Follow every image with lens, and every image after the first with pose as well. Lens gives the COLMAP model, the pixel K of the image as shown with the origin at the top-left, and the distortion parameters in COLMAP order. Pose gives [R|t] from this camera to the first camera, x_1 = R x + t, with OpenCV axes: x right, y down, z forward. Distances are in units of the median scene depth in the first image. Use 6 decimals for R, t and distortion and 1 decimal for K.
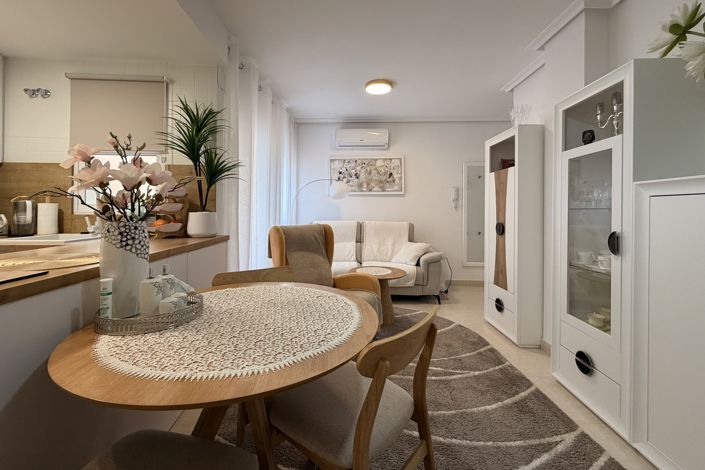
lens RADIAL K [[293.2, 0, 349.1], [0, 293.2, 209.9], [0, 0, 1]] dist [-0.000580, -0.000119]
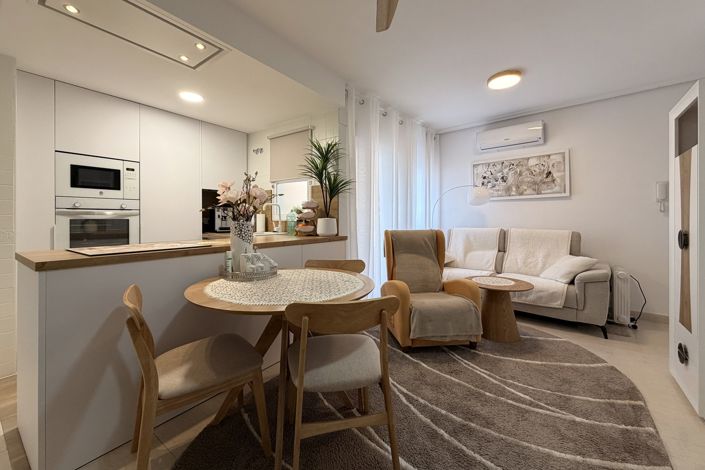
lens RADIAL K [[281.7, 0, 347.4], [0, 281.7, 219.9], [0, 0, 1]] dist [0.001601, 0.000115]
pose [[0.779724, -0.006997, -0.626084, 0.322272], [0.007587, 0.999970, -0.001726, 0.013921], [0.626077, -0.003404, 0.779753, 0.017820]]
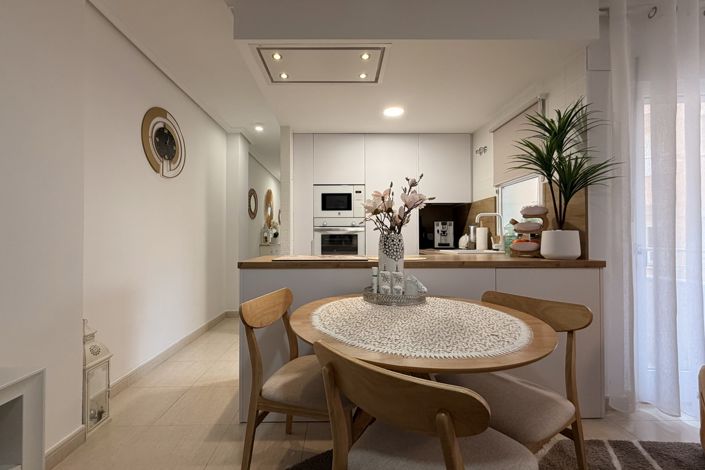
lens RADIAL K [[293.0, 0, 343.4], [0, 293.0, 235.3], [0, 0, 1]] dist [-0.001018, -0.000223]
pose [[-0.040374, -0.014644, -0.999077, 0.311350], [0.003083, 0.999886, -0.014781, 0.025735], [0.999180, -0.003677, -0.040324, 0.308696]]
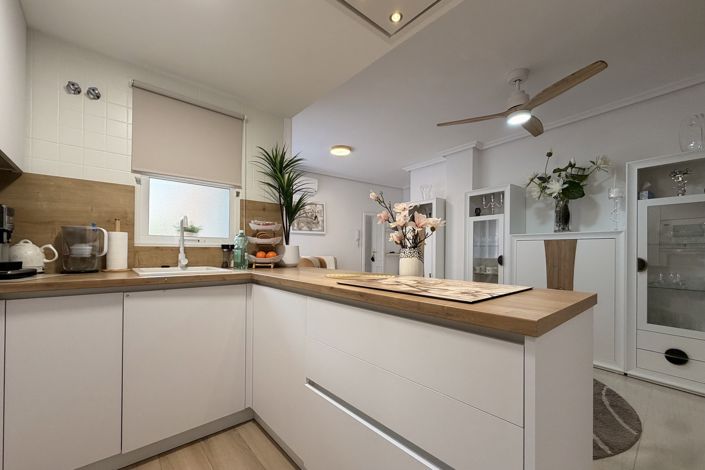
lens RADIAL K [[294.0, 0, 350.2], [0, 294.0, 249.4], [0, 0, 1]] dist [0.000656, -0.000005]
pose [[0.786228, 0.004711, 0.617919, -0.800073], [-0.005564, 0.999984, -0.000545, 0.017974], [-0.617912, -0.003010, 0.786242, -0.050304]]
